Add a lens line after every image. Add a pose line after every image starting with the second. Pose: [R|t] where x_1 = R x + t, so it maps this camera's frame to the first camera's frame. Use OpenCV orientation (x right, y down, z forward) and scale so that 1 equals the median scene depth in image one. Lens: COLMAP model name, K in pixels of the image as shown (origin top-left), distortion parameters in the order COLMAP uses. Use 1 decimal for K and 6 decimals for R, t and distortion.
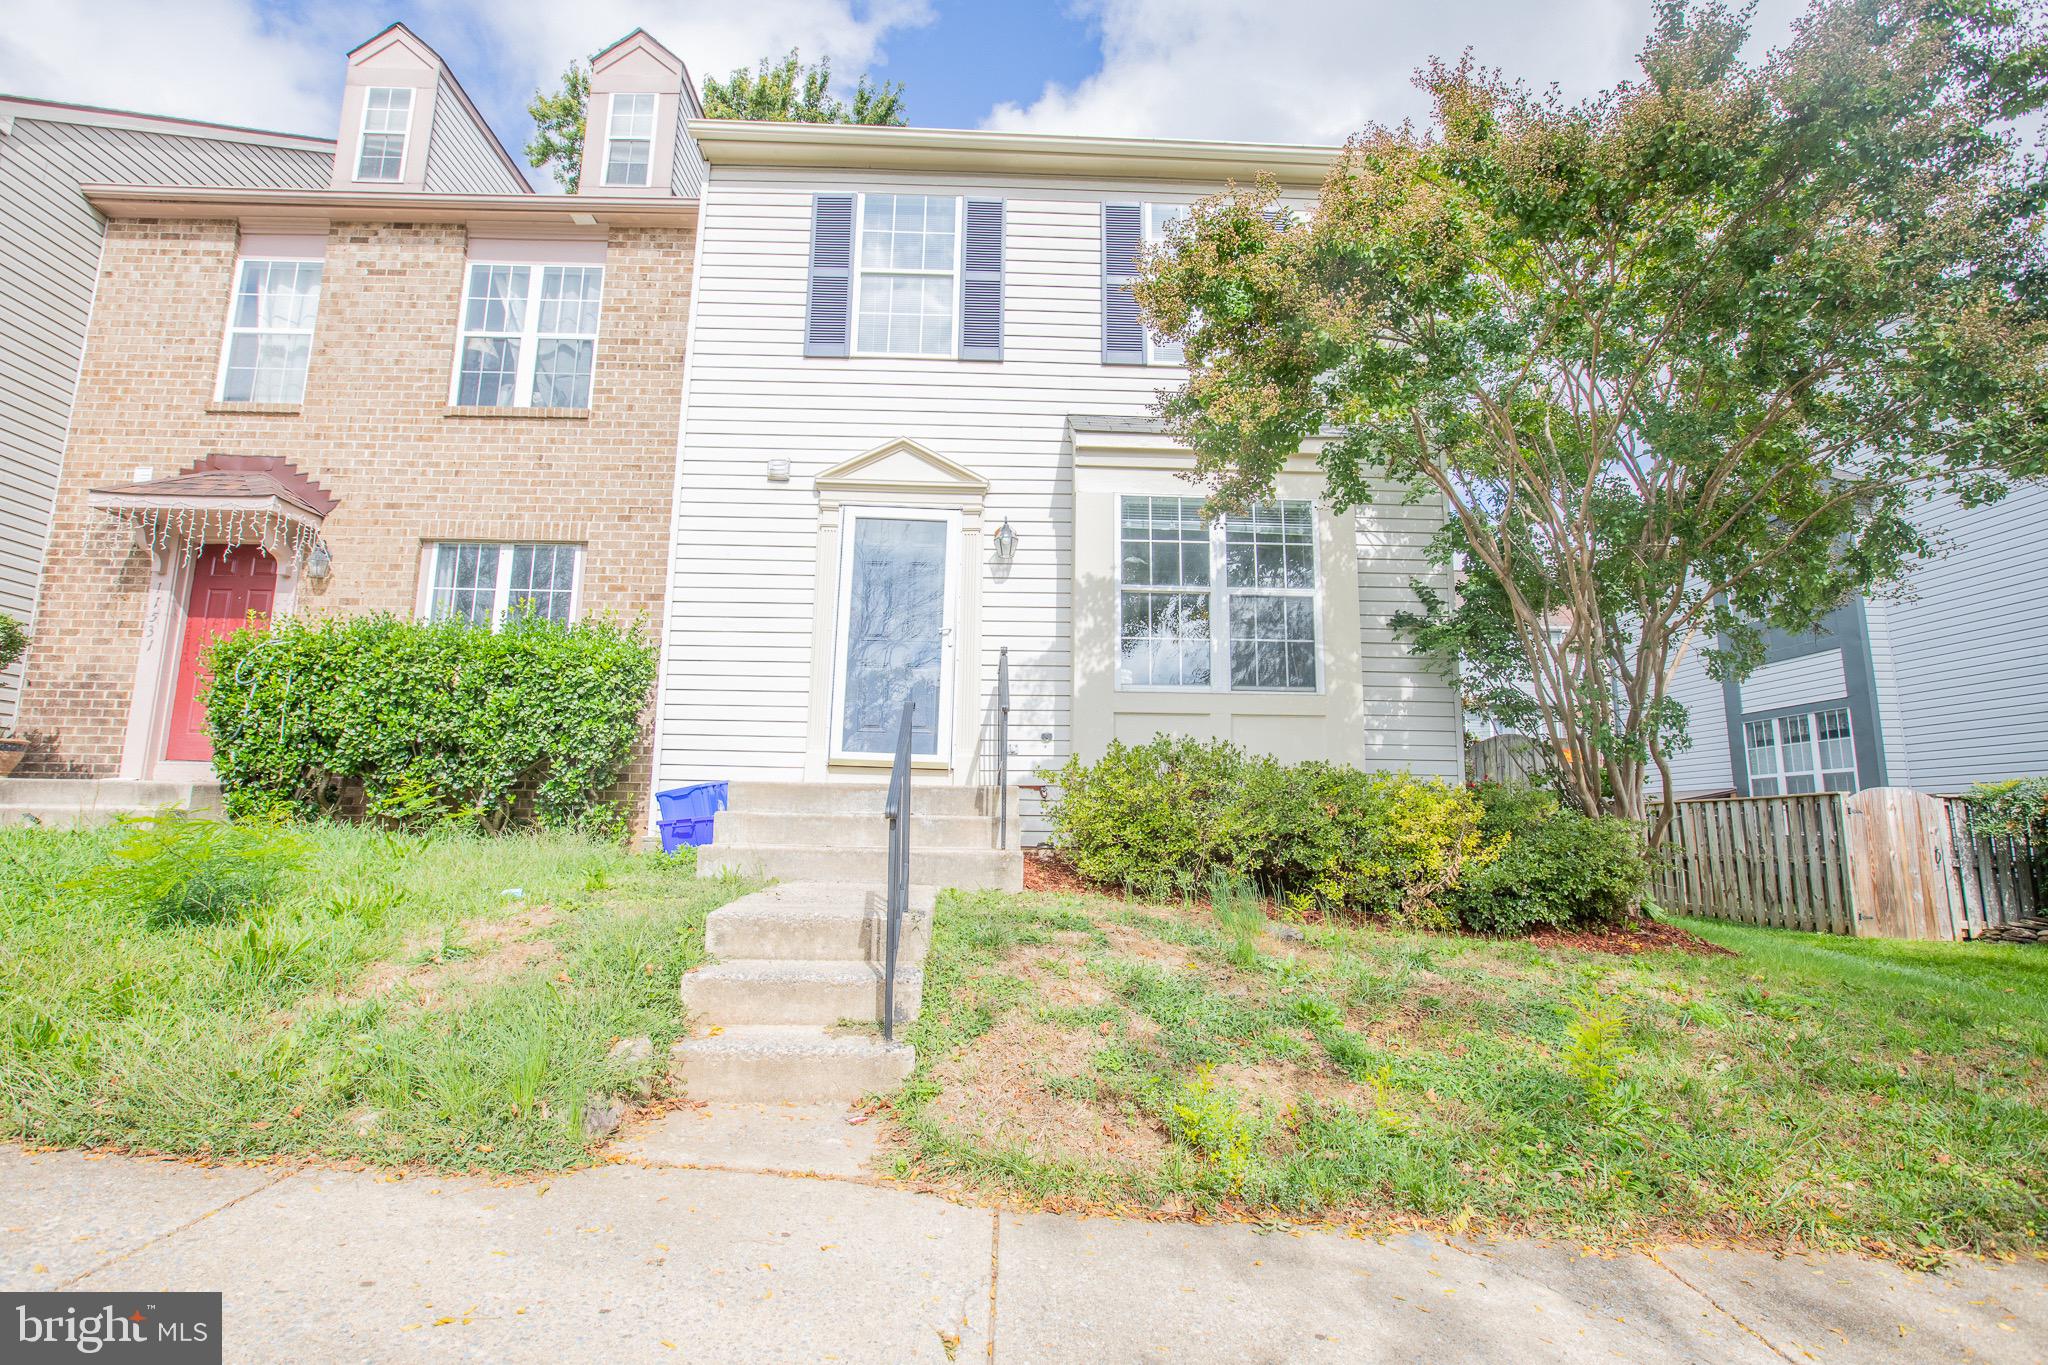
lens RADIAL K [[983.5, 0, 1021.0], [0, 983.5, 674.0], [0, 0, 1]] dist [-0.019221, 0.002821]
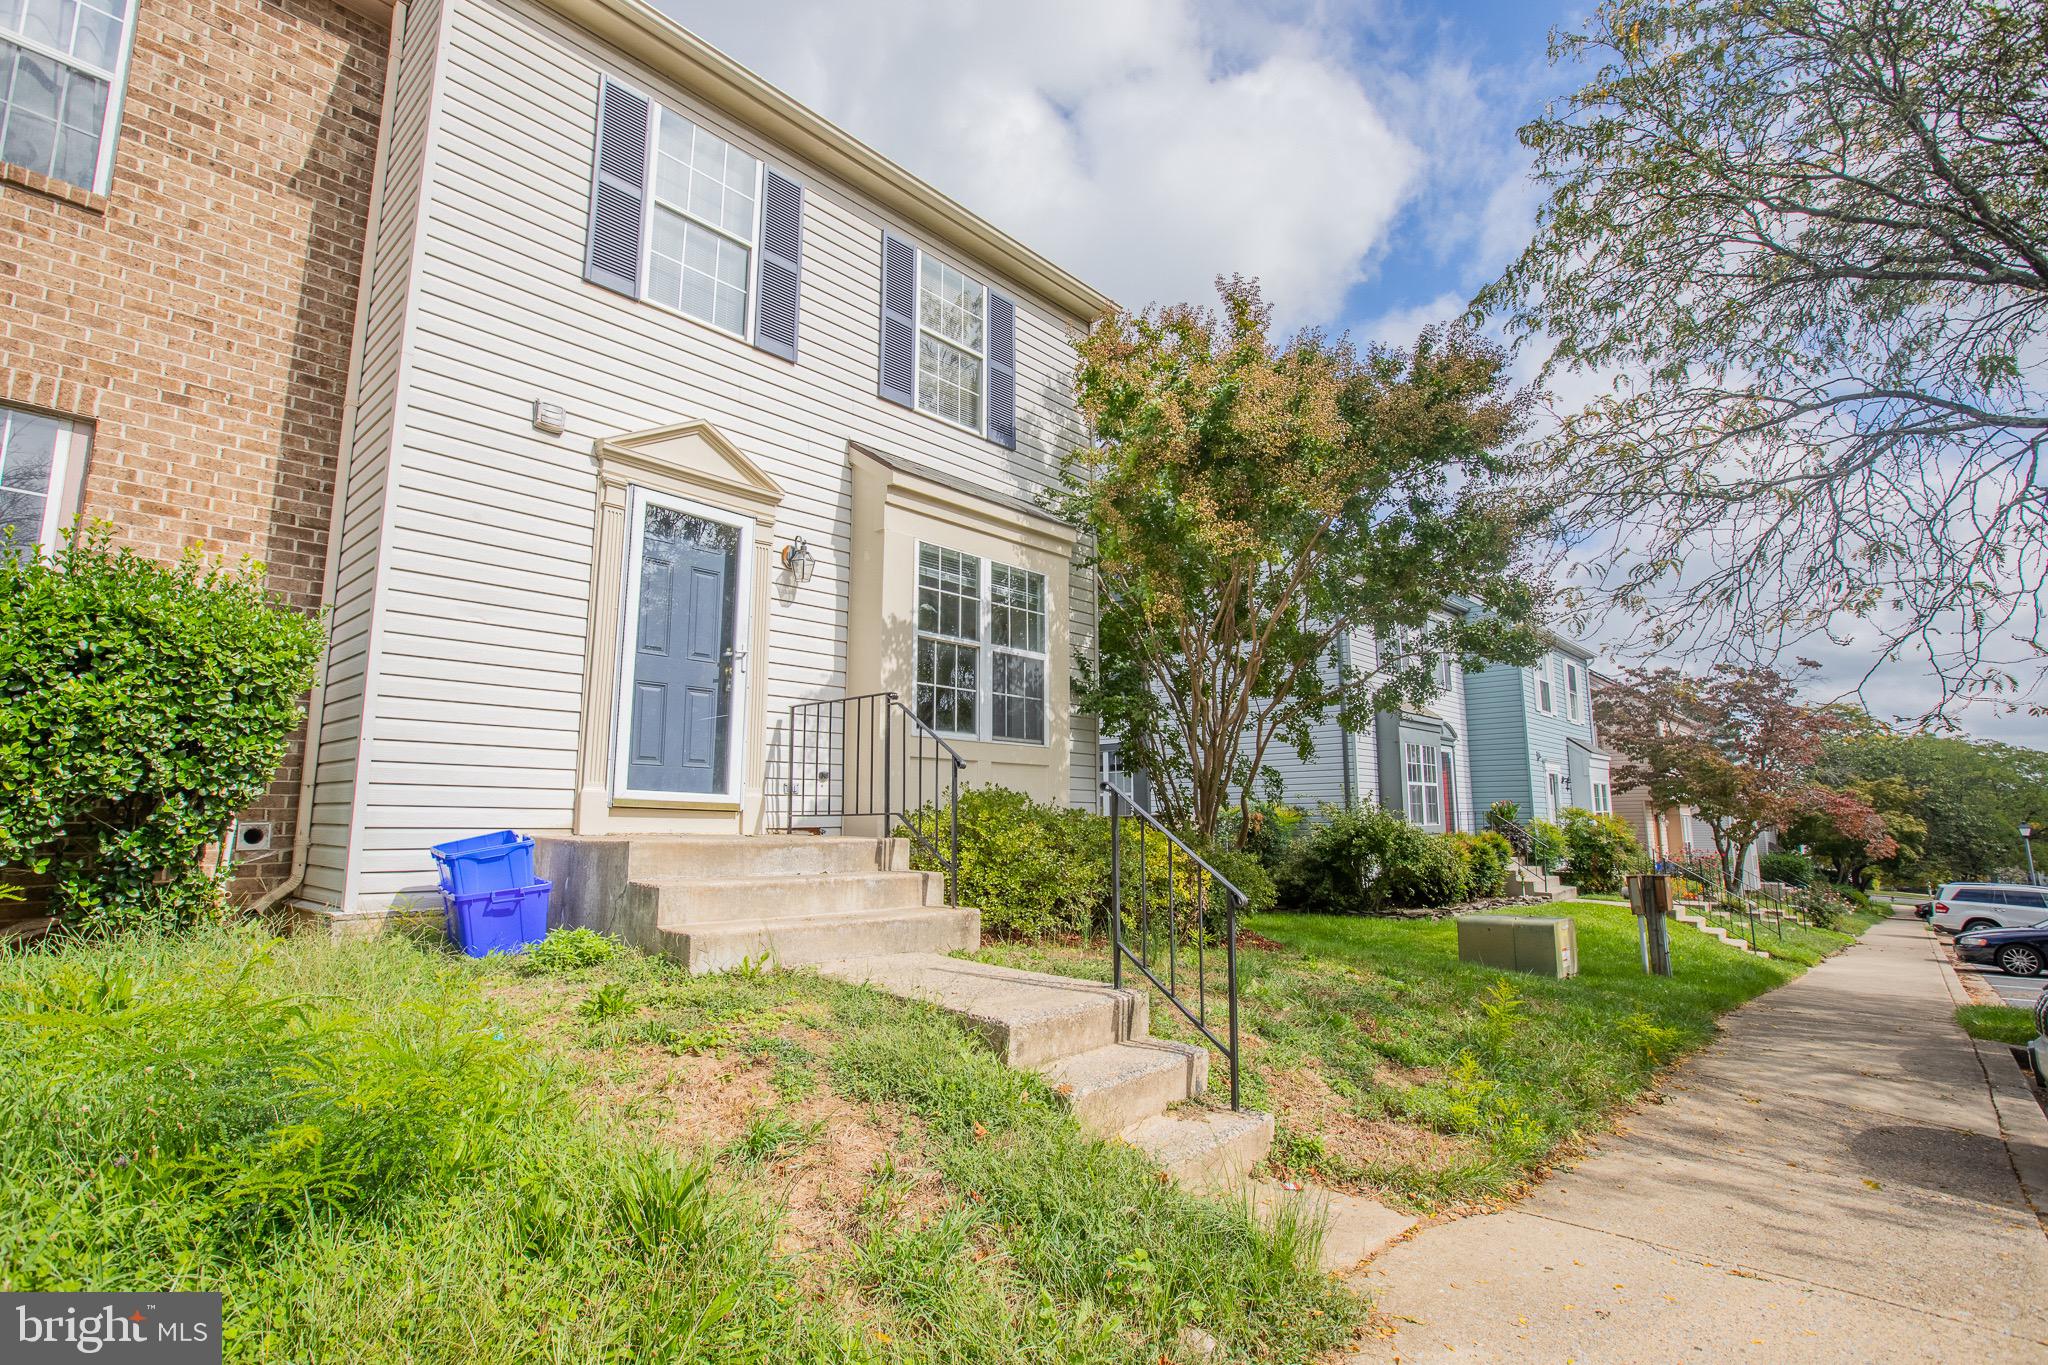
lens RADIAL K [[983.5, 0, 1023.2], [0, 983.5, 677.4], [0, 0, 1]] dist [-0.019221, 0.002821]
pose [[0.696927, 0.091064, 0.711337, -0.514599], [-0.105831, 0.994105, -0.023576, -0.028056], [-0.709290, -0.058851, 0.702456, 0.192051]]
